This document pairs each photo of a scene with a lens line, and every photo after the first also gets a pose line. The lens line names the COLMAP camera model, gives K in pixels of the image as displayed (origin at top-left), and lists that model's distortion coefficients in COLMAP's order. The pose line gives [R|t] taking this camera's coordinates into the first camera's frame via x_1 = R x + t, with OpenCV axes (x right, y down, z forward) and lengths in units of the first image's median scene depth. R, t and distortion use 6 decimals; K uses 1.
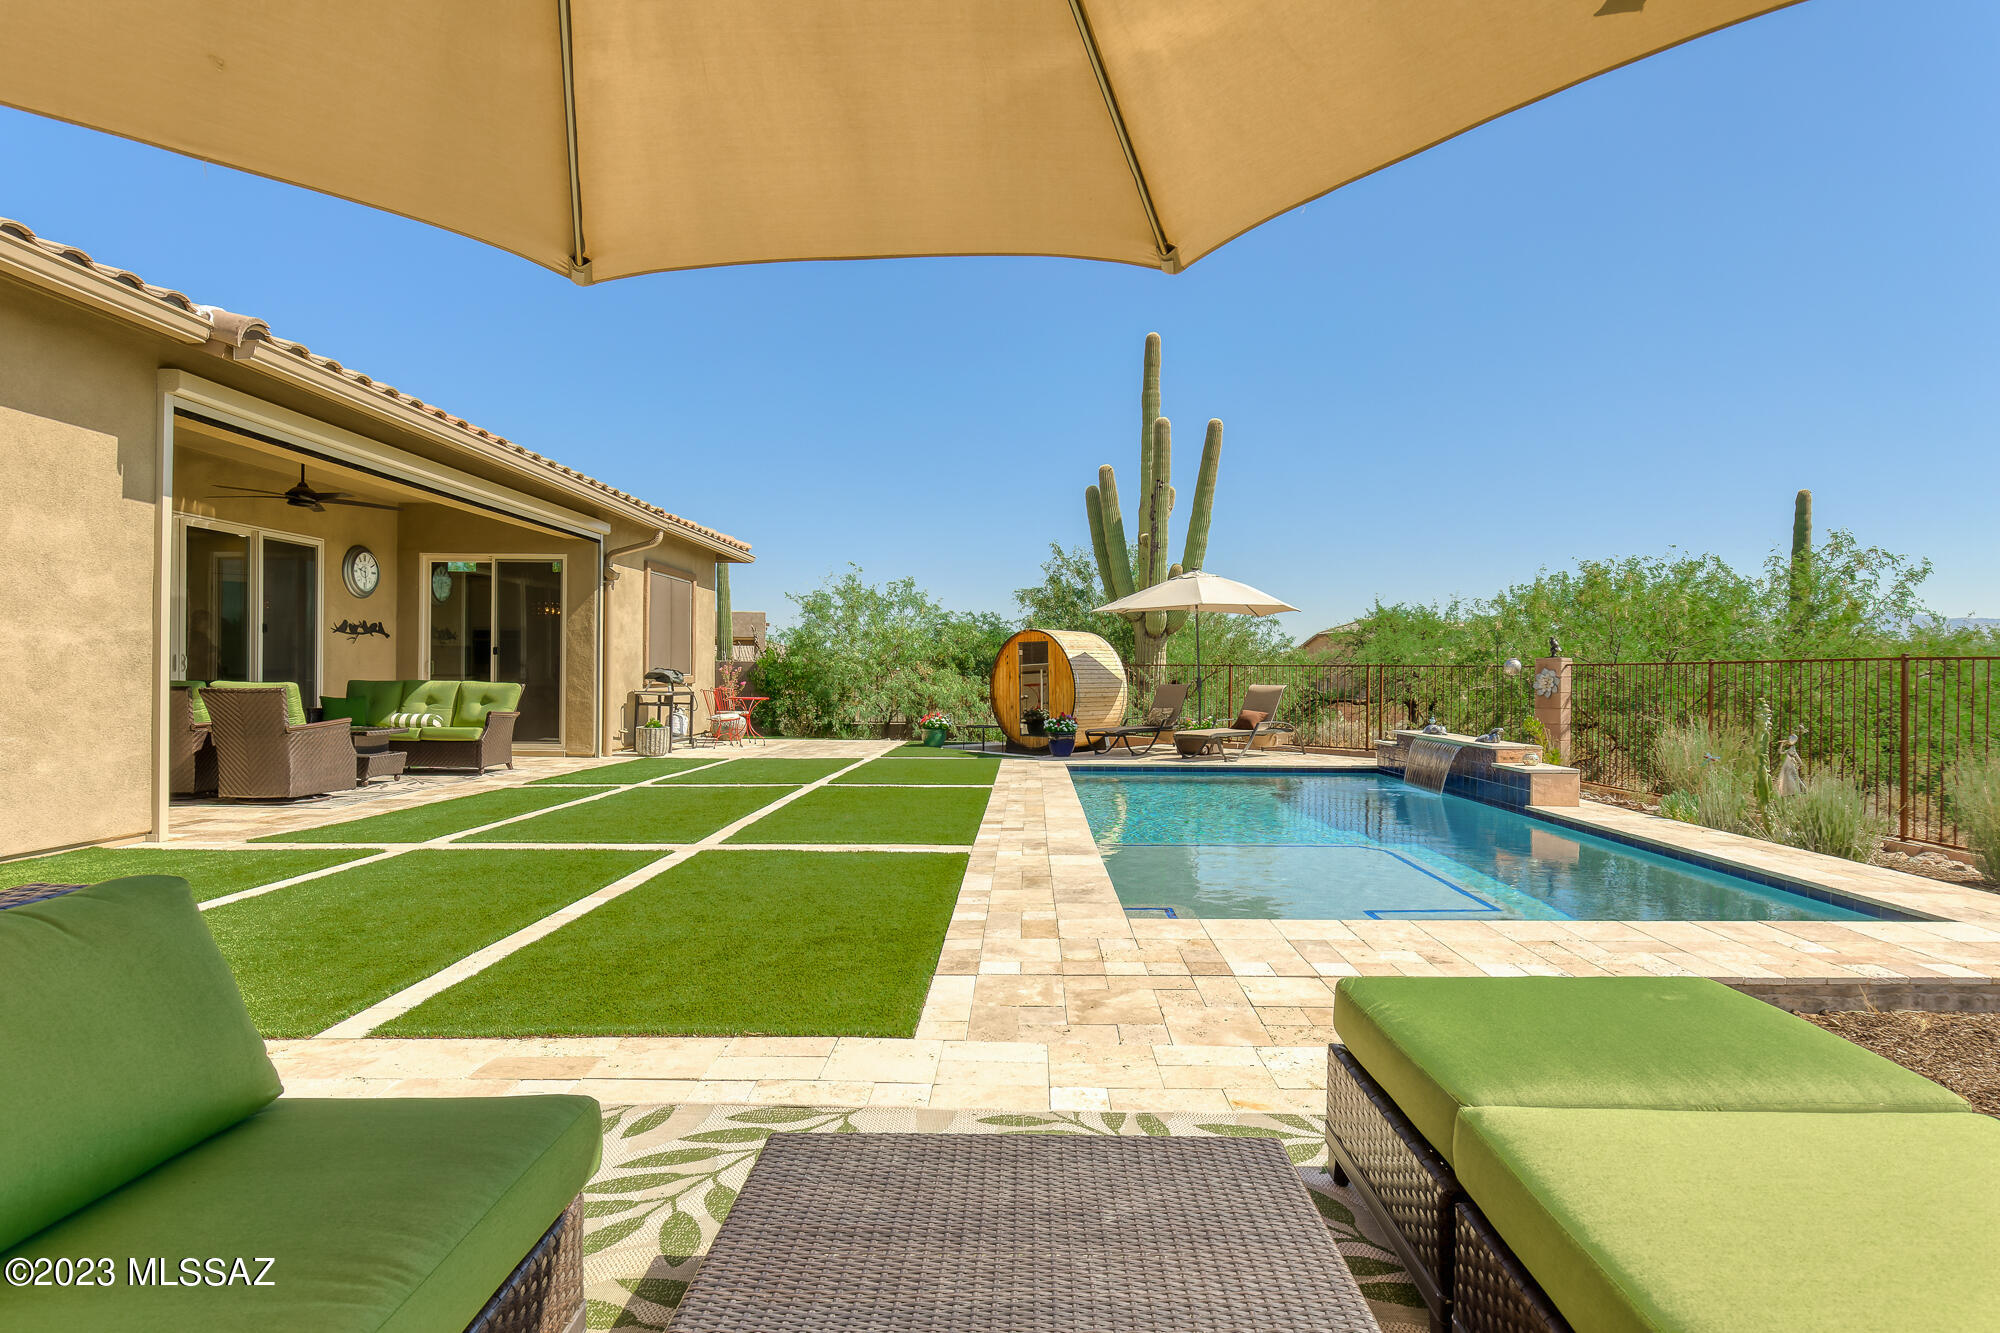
lens RADIAL K [[988.0, 0, 1053.6], [0, 988.0, 671.2], [0, 0, 1]] dist [0.003803, 0.000645]
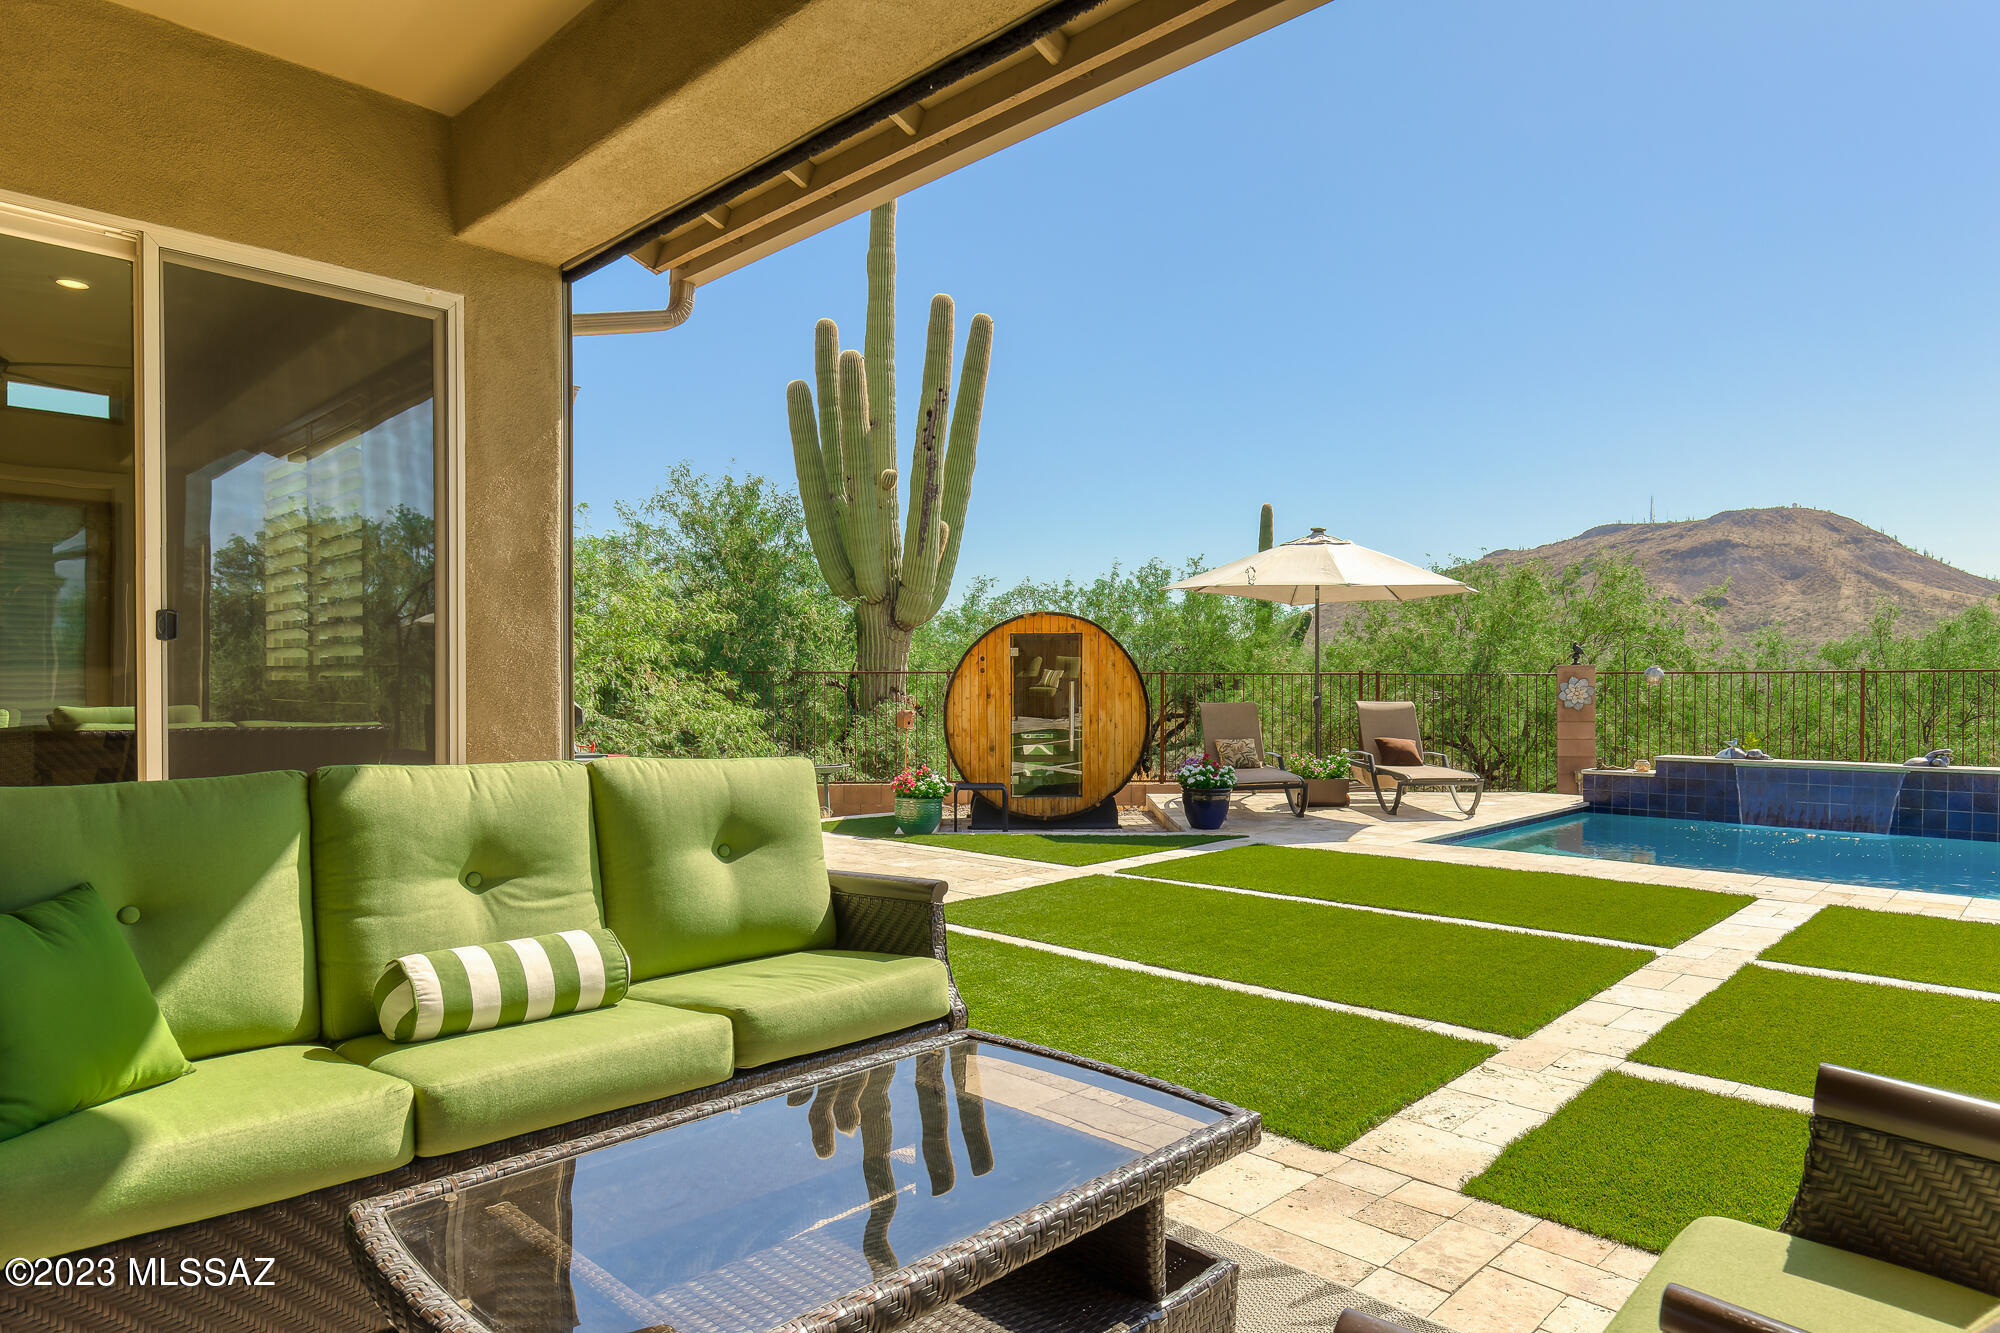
lens RADIAL K [[1158.6, 0, 1018.3], [0, 1158.6, 700.5], [0, 0, 1]] dist [0.002578, -0.000227]
pose [[0.708170, -0.018754, 0.705793, -0.494910], [0.003462, 0.999727, 0.023092, -0.006190], [-0.706034, -0.013910, 0.708042, 0.514388]]
